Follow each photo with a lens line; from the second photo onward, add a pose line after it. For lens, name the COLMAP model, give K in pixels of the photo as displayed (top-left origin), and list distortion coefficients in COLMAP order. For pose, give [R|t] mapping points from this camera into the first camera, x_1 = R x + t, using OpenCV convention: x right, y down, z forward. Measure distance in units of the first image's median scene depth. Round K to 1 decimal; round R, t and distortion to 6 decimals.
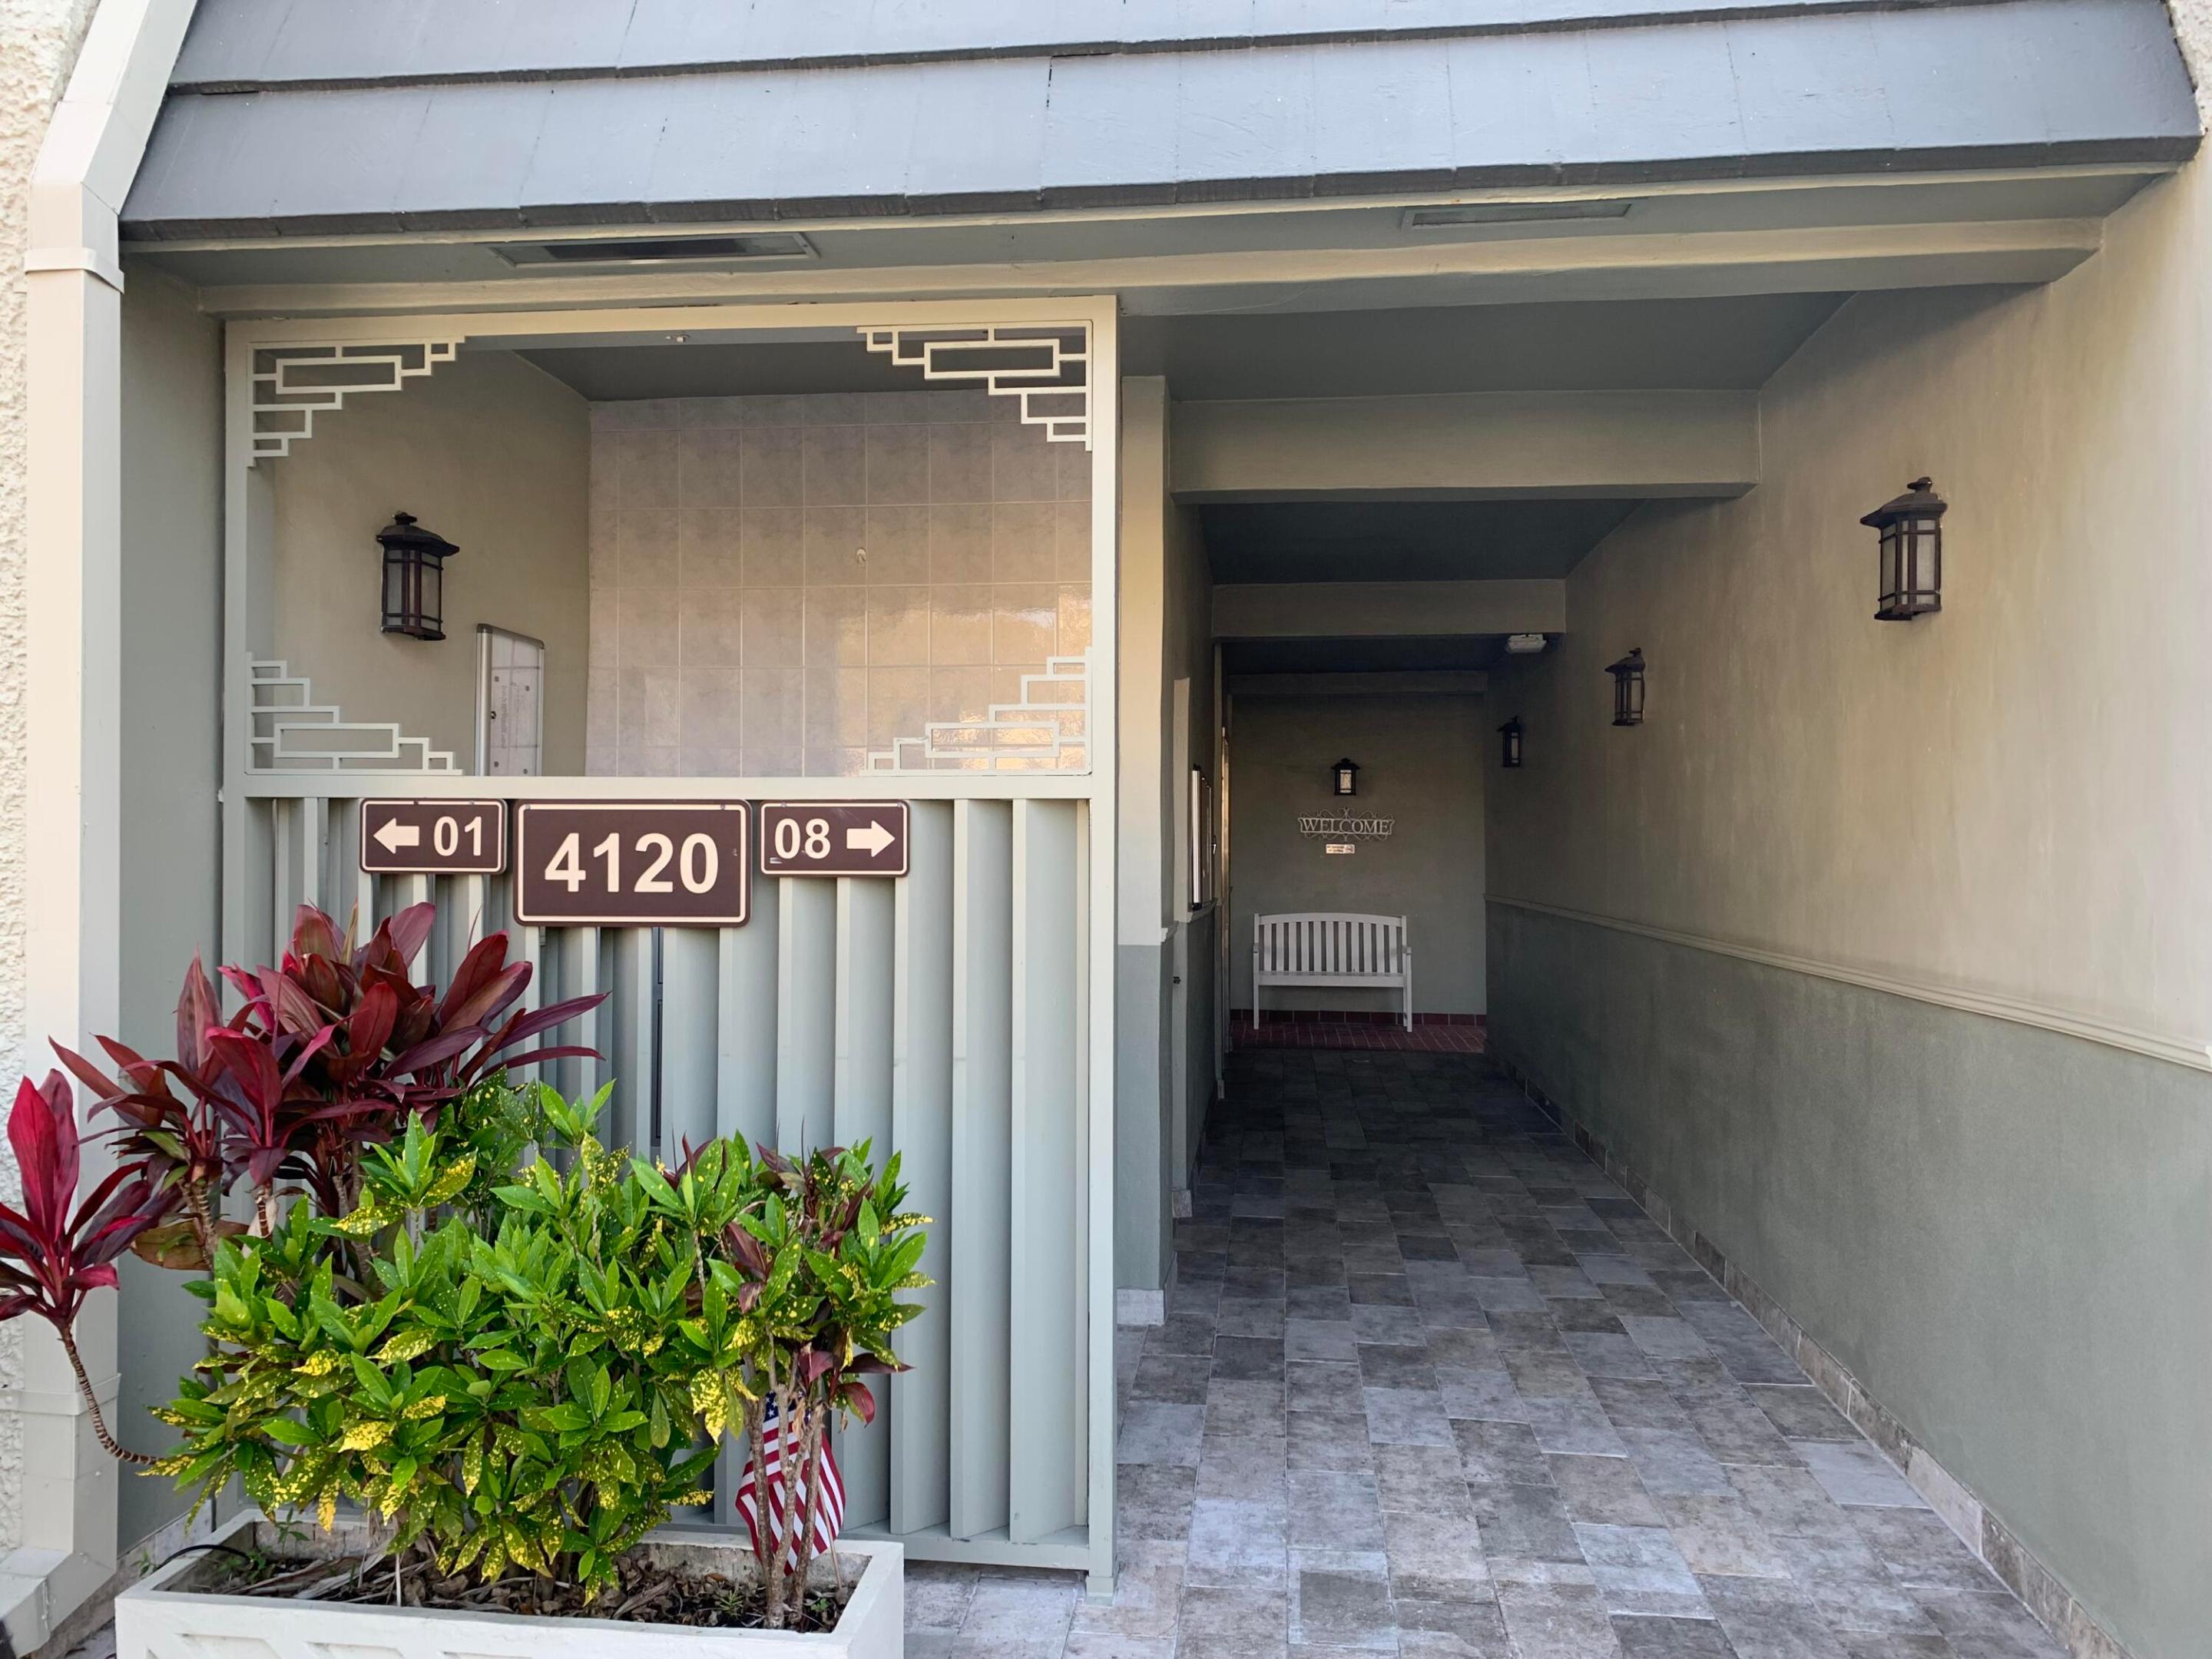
lens RADIAL K [[1695.7, 0, 1047.1], [0, 1695.7, 804.7], [0, 0, 1]] dist [0.037657, -0.040798]
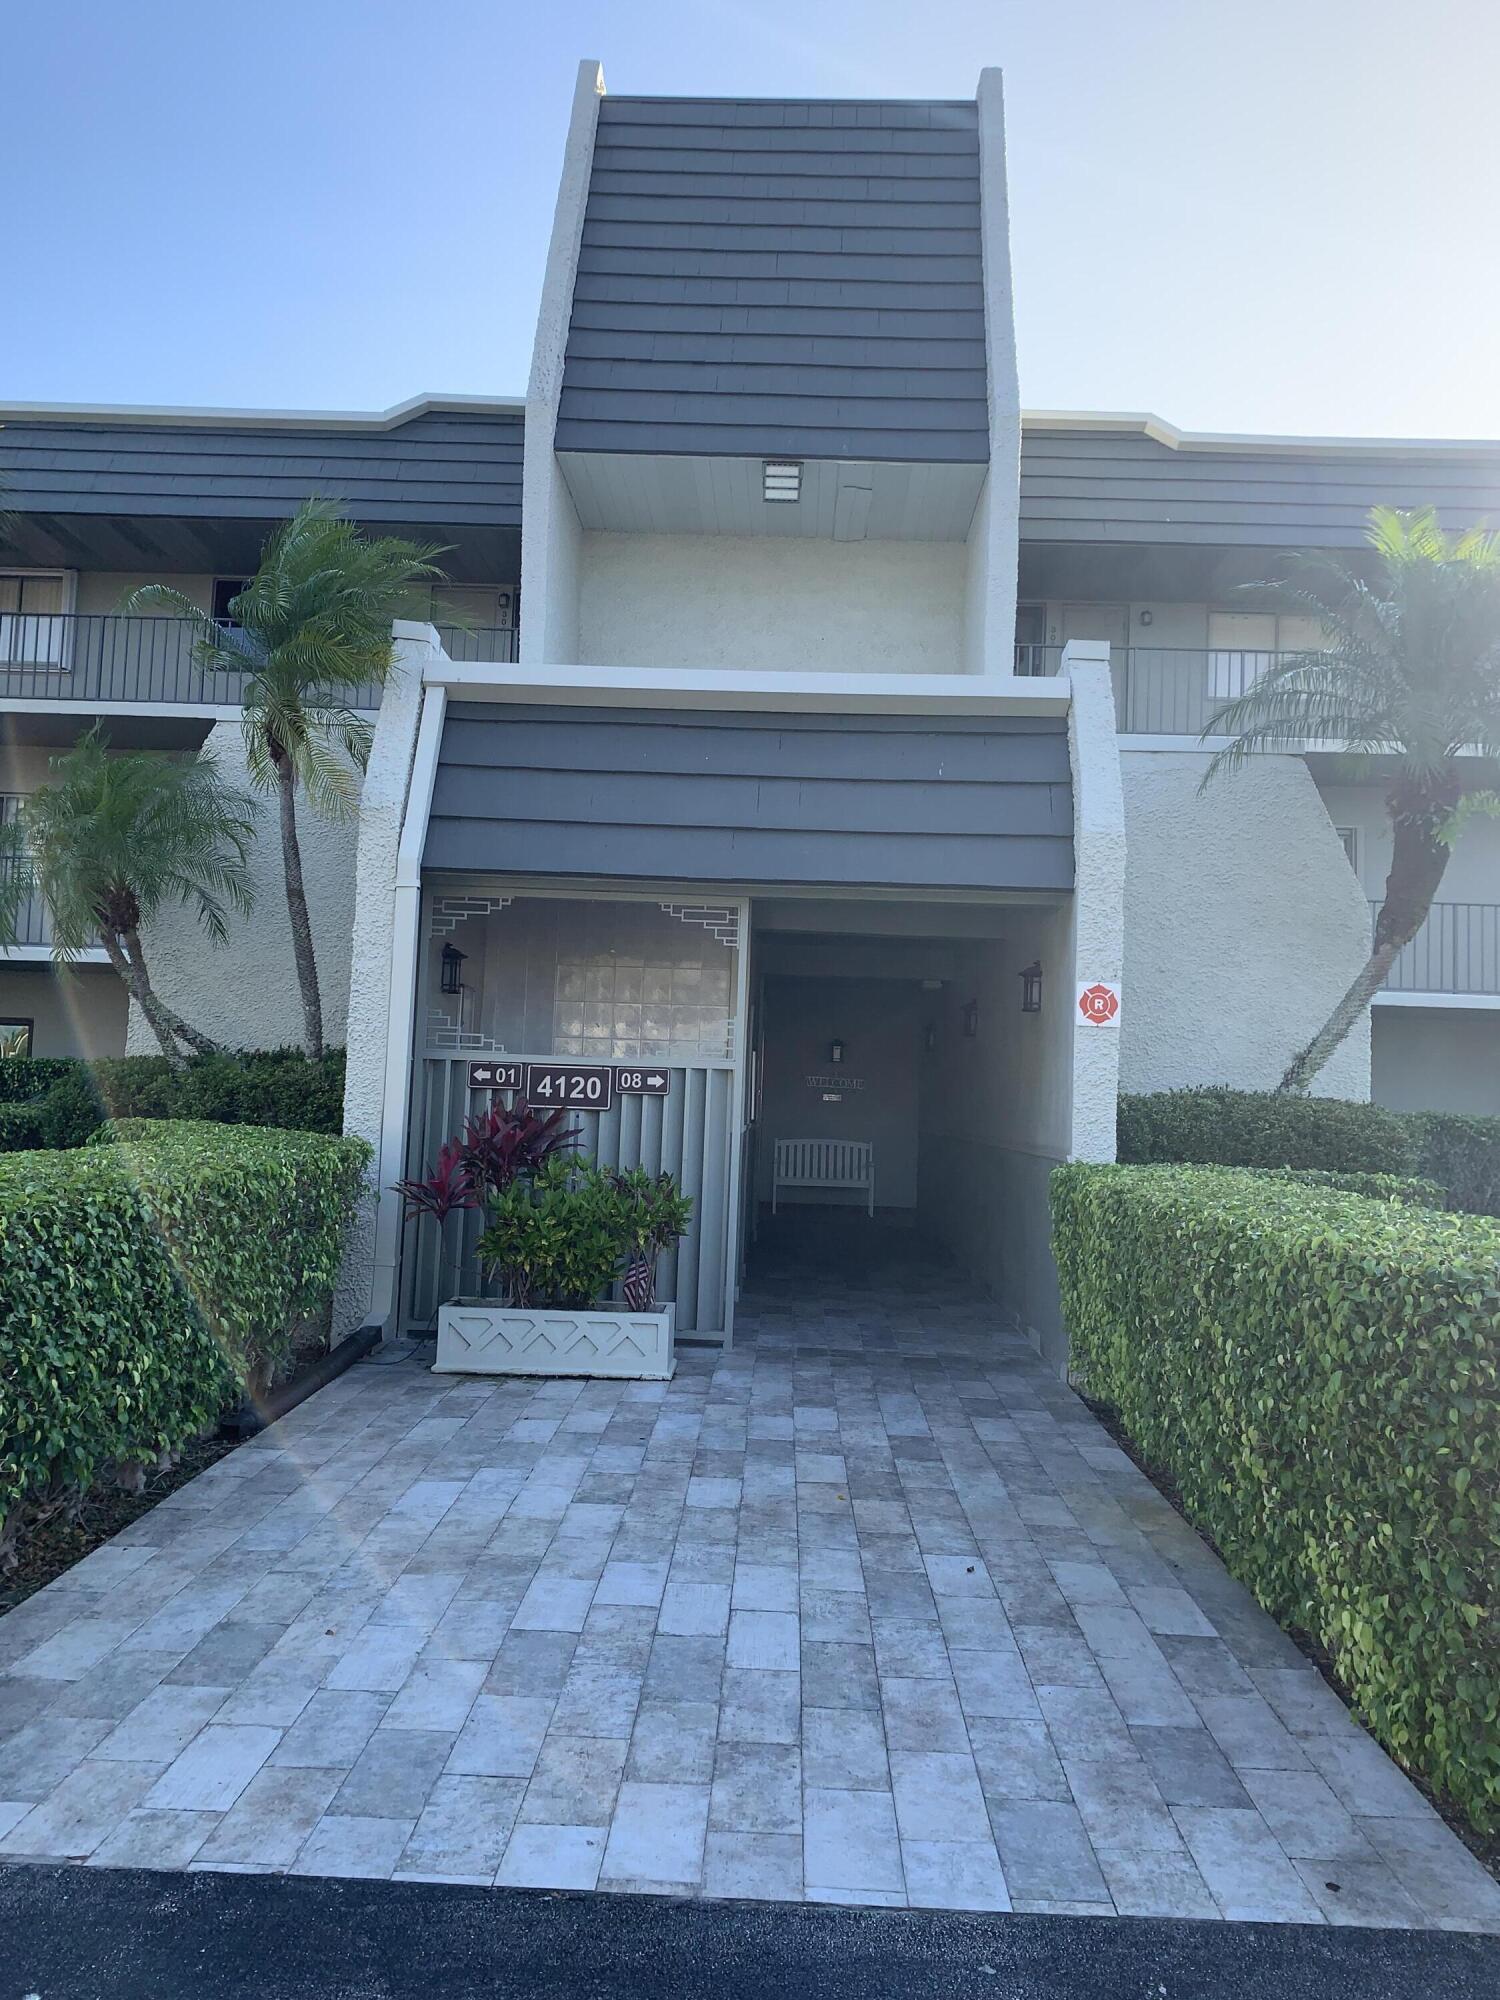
lens RADIAL K [[1533.1, 0, 753.0], [0, 1533.1, 994.7], [0, 0, 1]] dist [0.037657, -0.040798]
pose [[0.993137, 0.037869, 0.110658, -0.228712], [-0.033225, 0.998500, -0.043513, -0.017764], [-0.112140, 0.039537, 0.992906, -1.546847]]
